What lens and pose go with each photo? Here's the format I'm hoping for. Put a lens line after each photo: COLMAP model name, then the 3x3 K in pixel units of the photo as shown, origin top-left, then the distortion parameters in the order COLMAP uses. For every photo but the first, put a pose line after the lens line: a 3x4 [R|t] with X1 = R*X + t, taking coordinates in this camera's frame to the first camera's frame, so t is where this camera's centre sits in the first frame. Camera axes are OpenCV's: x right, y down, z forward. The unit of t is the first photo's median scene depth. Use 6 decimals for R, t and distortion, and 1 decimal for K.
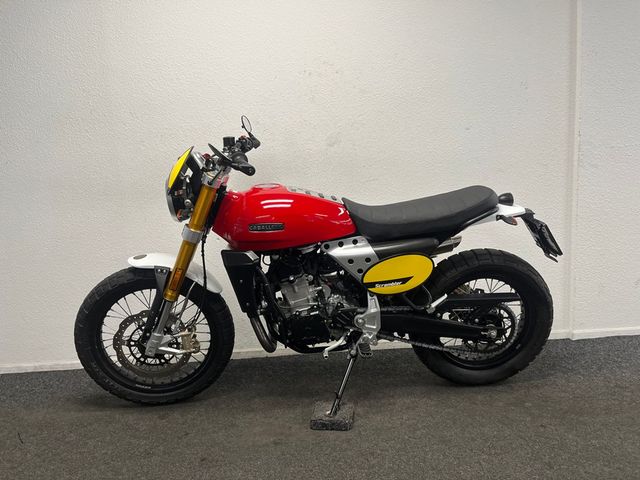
lens RADIAL K [[473.8, 0, 321.8], [0, 473.8, 237.0], [0, 0, 1]] dist [0.045160, -0.033089]
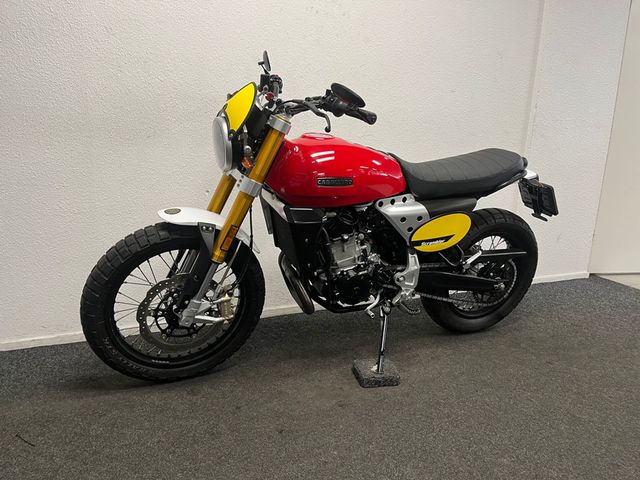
lens RADIAL K [[473.8, 0, 320.6], [0, 473.8, 240.3], [0, 0, 1]] dist [0.045160, -0.033089]
pose [[0.939231, -0.005614, 0.343239, -0.419740], [-0.029555, 0.994831, 0.097146, 0.003488], [-0.342011, -0.101387, 0.934211, 0.127095]]
